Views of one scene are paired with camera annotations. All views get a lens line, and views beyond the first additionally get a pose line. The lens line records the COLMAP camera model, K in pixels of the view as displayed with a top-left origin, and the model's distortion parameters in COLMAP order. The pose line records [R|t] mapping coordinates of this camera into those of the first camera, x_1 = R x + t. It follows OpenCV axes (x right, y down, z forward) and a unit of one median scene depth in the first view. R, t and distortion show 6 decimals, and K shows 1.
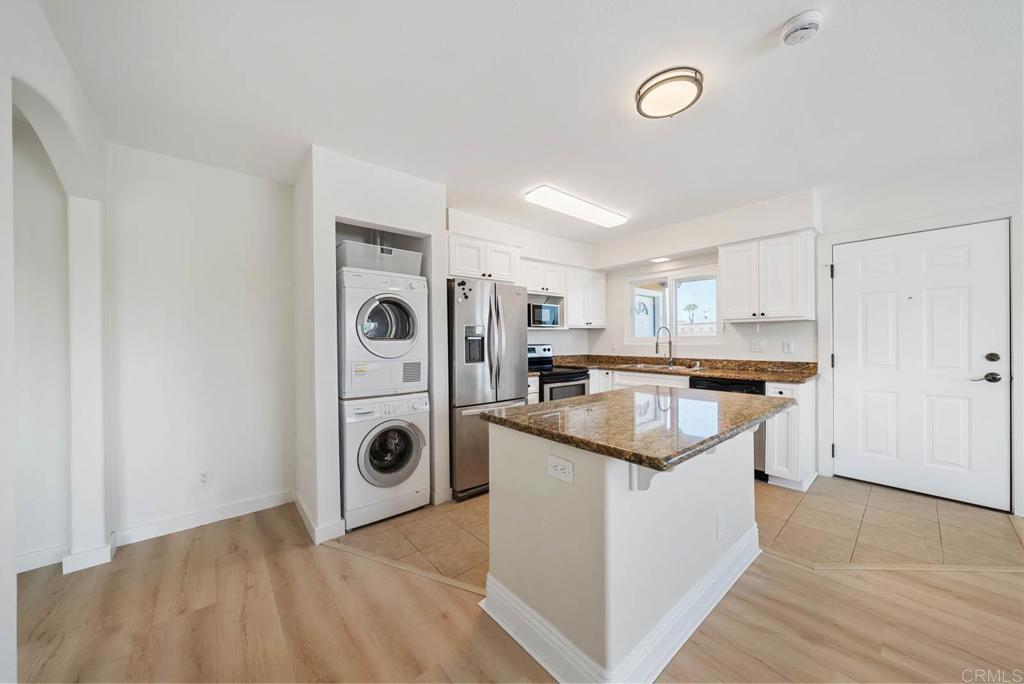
lens RADIAL K [[355.8, 0, 510.1], [0, 355.8, 340.4], [0, 0, 1]] dist [0.009283, -0.001015]
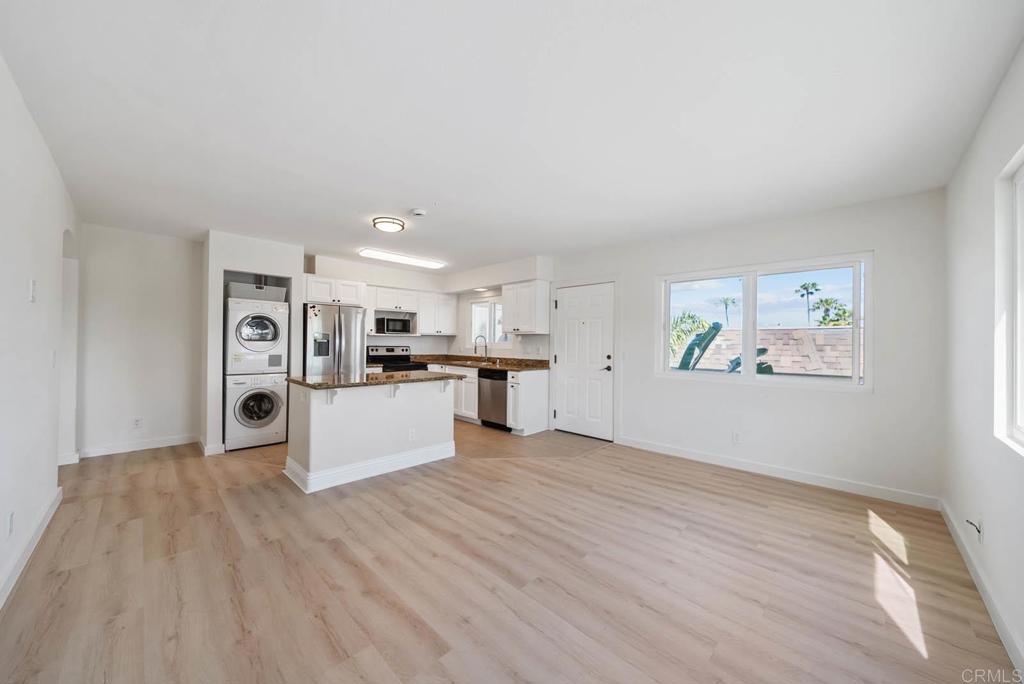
lens RADIAL K [[355.8, 0, 502.0], [0, 355.8, 342.5], [0, 0, 1]] dist [0.009283, -0.001015]
pose [[0.997327, 0.019639, 0.070380, 0.524380], [-0.019150, 0.999788, -0.007613, -0.001486], [-0.070515, 0.006245, 0.997491, -0.581252]]
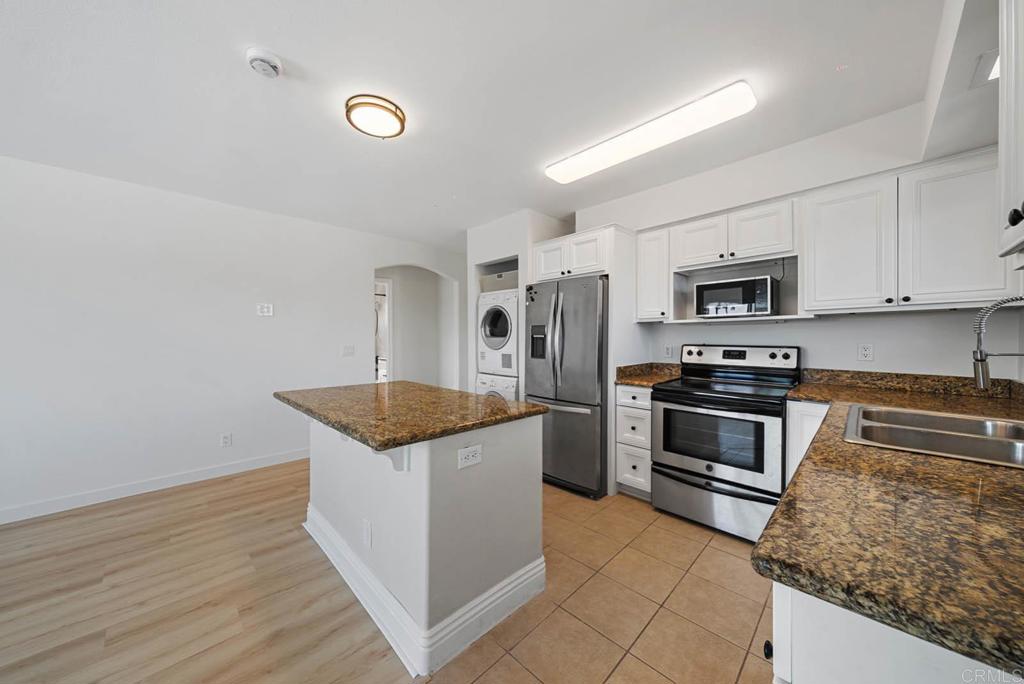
lens RADIAL K [[355.8, 0, 508.1], [0, 355.8, 340.7], [0, 0, 1]] dist [0.009283, -0.001015]
pose [[0.070509, 0.018082, -0.997347, 0.863353], [-0.000126, 0.999836, 0.018119, -0.010615], [0.997511, -0.001152, 0.070500, 0.727517]]
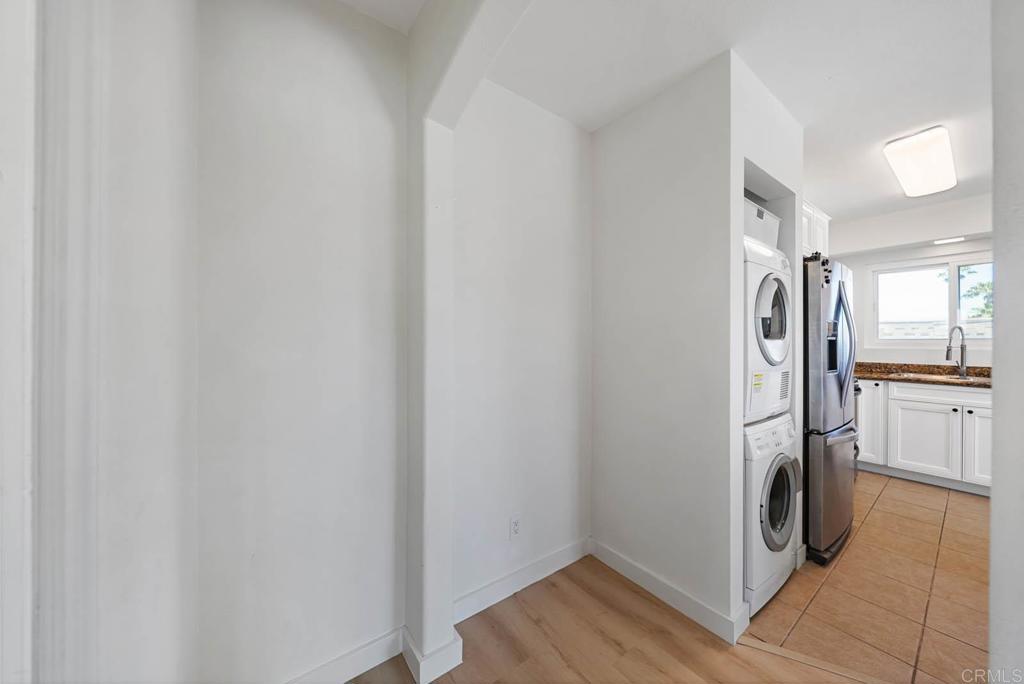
lens RADIAL K [[355.8, 0, 517.0], [0, 355.8, 338.2], [0, 0, 1]] dist [0.009283, -0.001015]
pose [[0.998736, 0.014985, -0.047976, -0.624812], [-0.015148, 0.999881, -0.003042, 0.005483], [0.047925, 0.003765, 0.998844, 0.207185]]
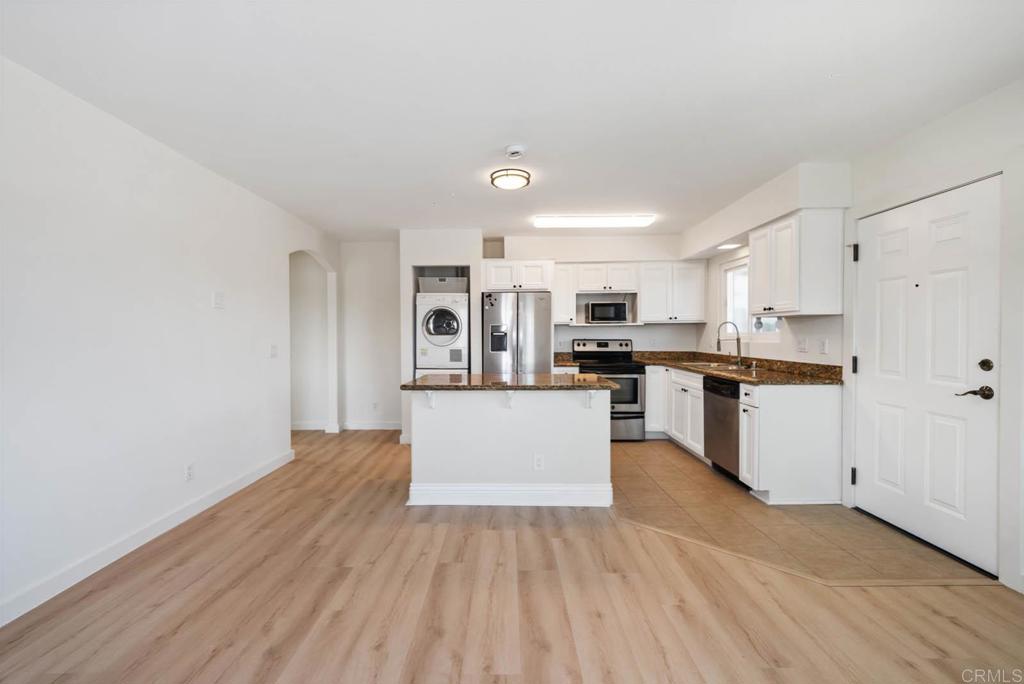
lens RADIAL K [[434.3, 0, 508.9], [0, 434.3, 339.0], [0, 0, 1]] dist [0.006954, 0.000149]
pose [[0.756712, 0.013546, -0.653608, 0.918701], [-0.005758, 0.999885, 0.014055, -0.008978], [0.653723, -0.006872, 0.756703, -0.234483]]
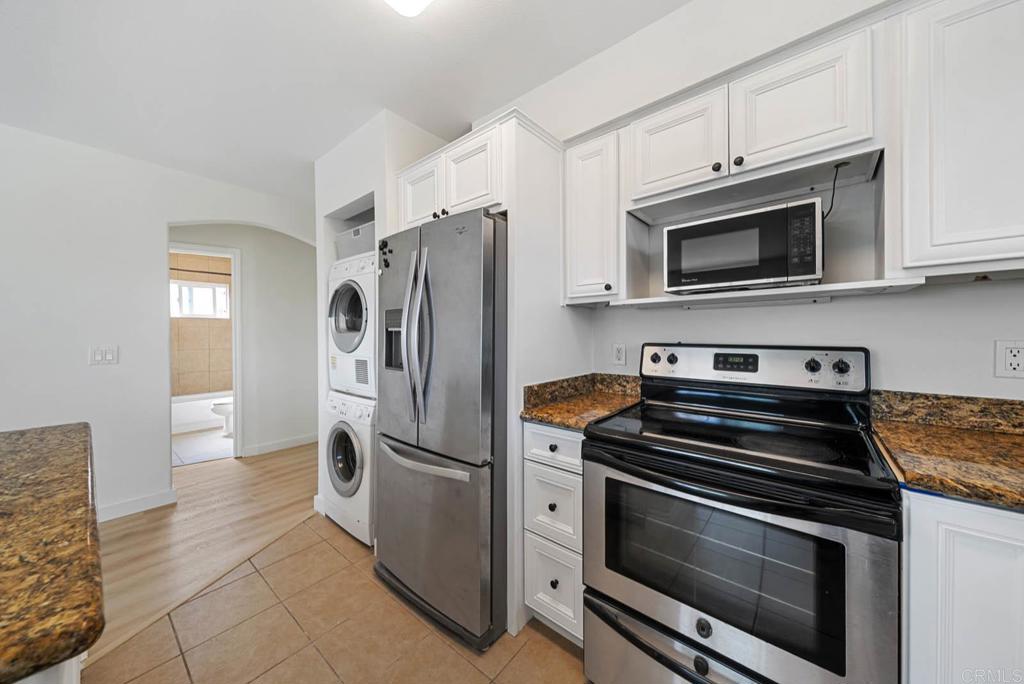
lens RADIAL K [[355.8, 0, 506.9], [0, 355.8, 335.6], [0, 0, 1]] dist [0.009283, -0.001015]
pose [[0.163085, 0.012116, -0.986538, 0.466798], [0.001036, 0.999922, 0.012452, -0.002491], [0.986612, -0.003053, 0.163059, 0.956166]]
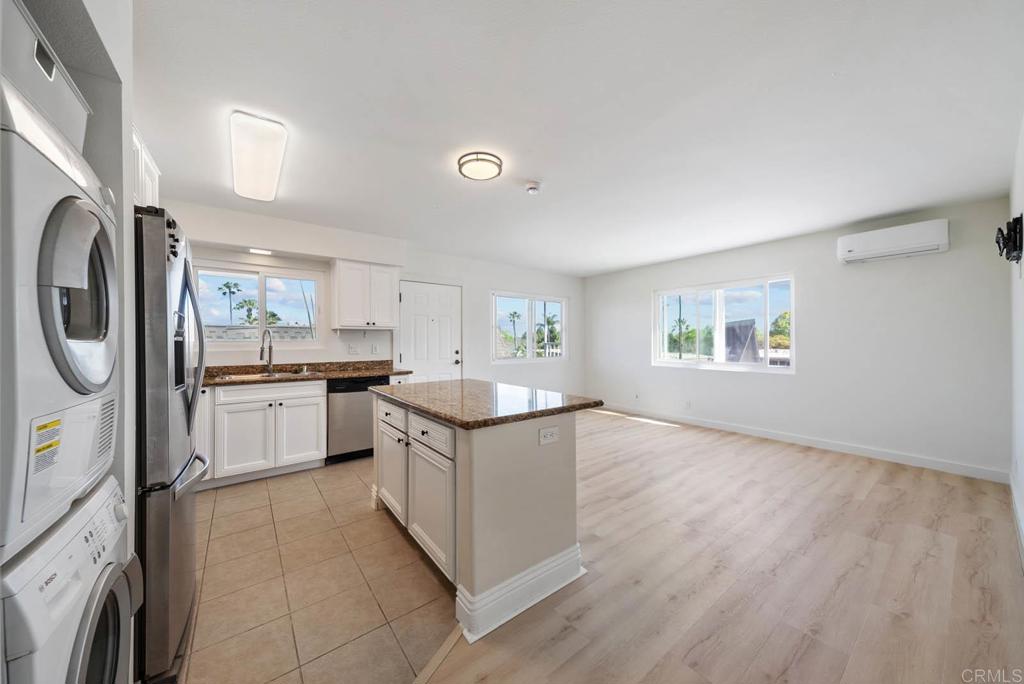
lens RADIAL K [[355.8, 0, 508.0], [0, 355.8, 338.8], [0, 0, 1]] dist [0.009283, -0.001015]
pose [[0.069816, 0.016221, 0.997428, -0.504698], [0.010096, 0.999805, -0.016966, 0.007165], [-0.997509, 0.011254, 0.069638, 0.440809]]
